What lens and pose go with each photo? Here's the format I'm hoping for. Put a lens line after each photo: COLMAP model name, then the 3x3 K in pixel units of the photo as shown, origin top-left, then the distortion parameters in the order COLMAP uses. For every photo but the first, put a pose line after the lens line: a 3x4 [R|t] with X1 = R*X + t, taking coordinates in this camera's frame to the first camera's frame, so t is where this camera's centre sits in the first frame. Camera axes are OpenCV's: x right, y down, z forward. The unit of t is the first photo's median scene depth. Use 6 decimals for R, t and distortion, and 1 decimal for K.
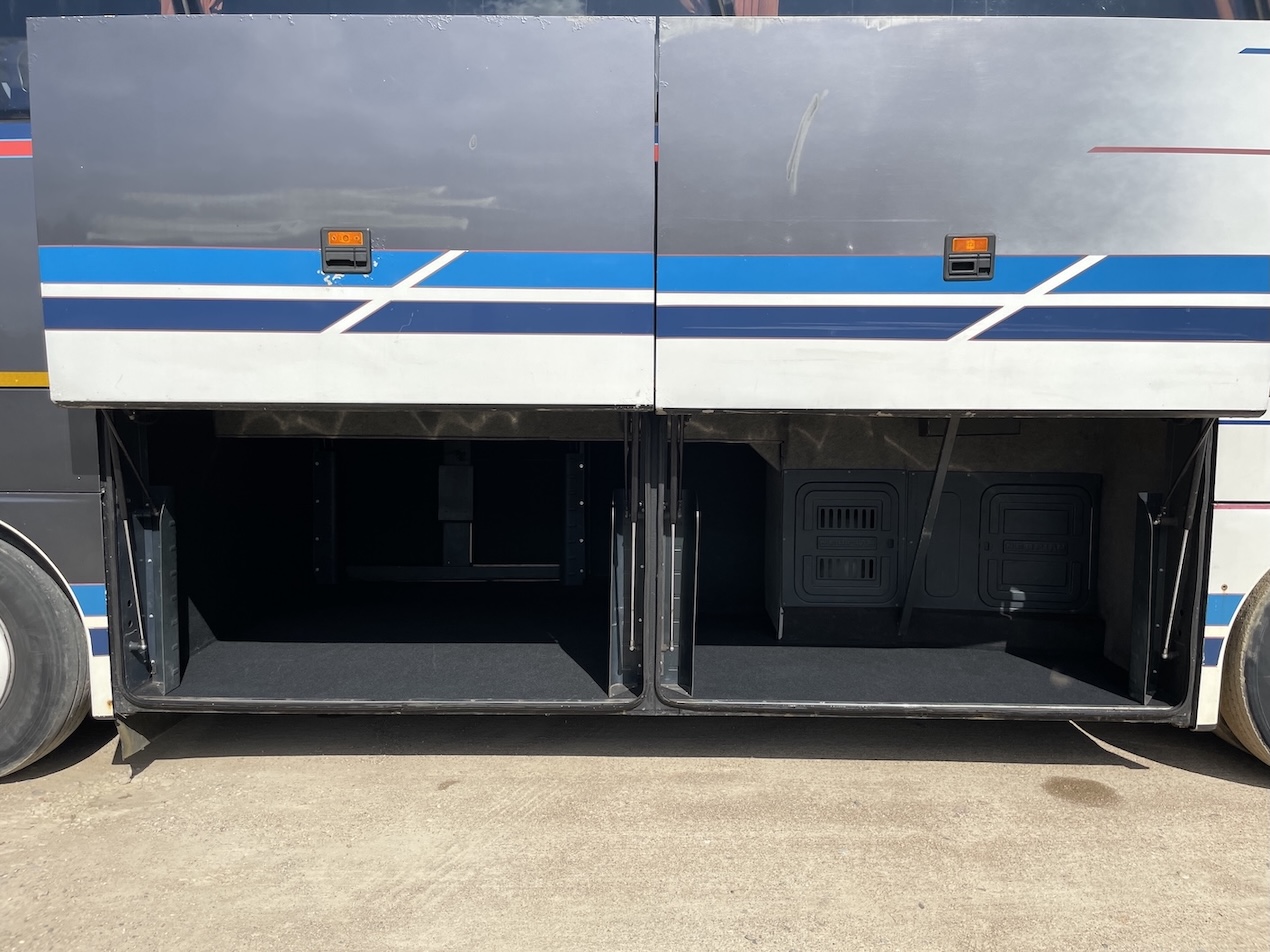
lens RADIAL K [[978.0, 0, 663.5], [0, 978.0, 474.9], [0, 0, 1]] dist [0.074152, -0.132690]
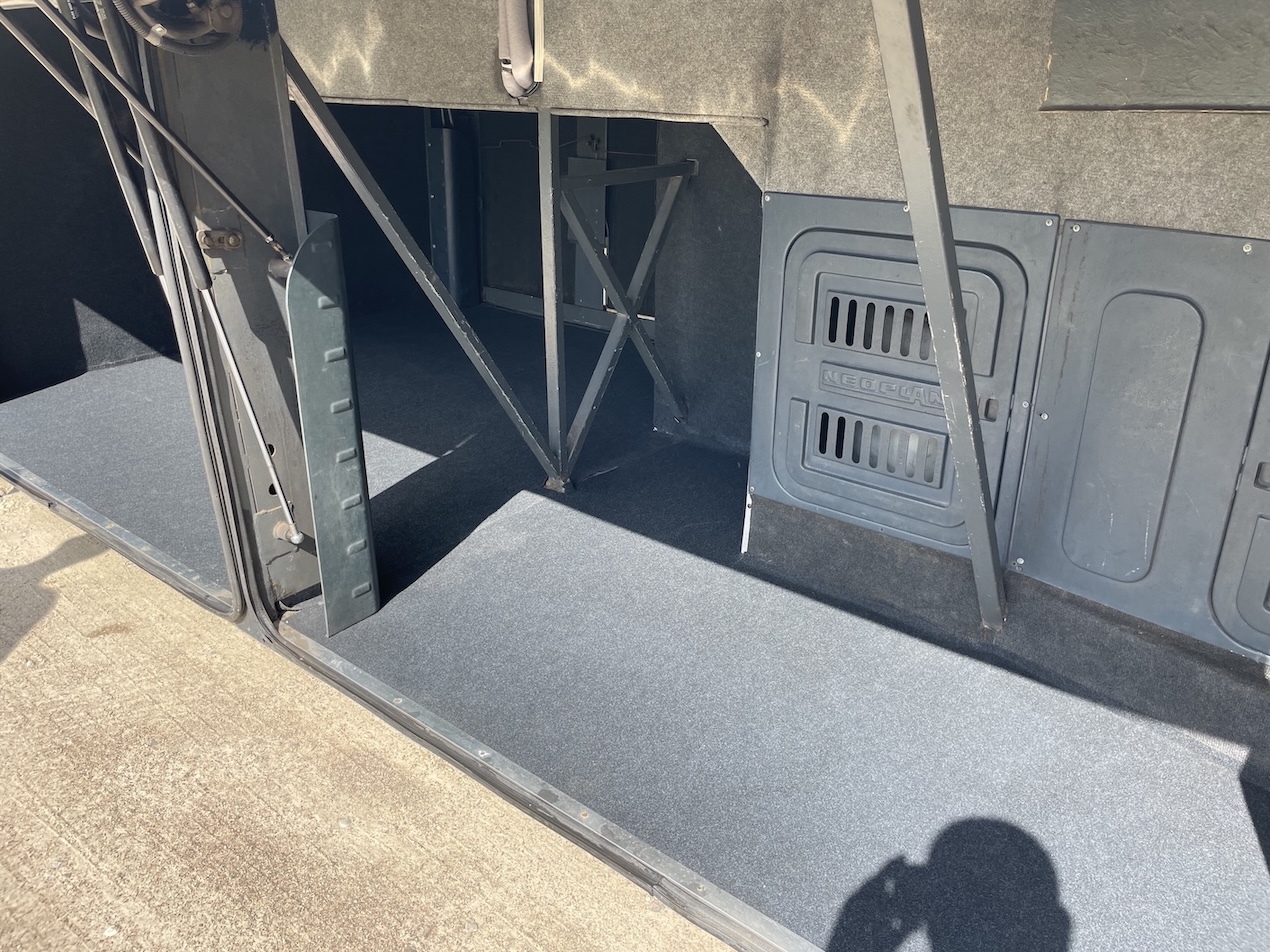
lens RADIAL K [[978.0, 0, 663.5], [0, 978.0, 474.9], [0, 0, 1]] dist [0.074152, -0.132690]
pose [[0.763719, 0.242918, -0.598100, 0.374745], [-0.063048, 0.950138, 0.305391, -0.016299], [0.642462, -0.195524, 0.740954, 0.630007]]
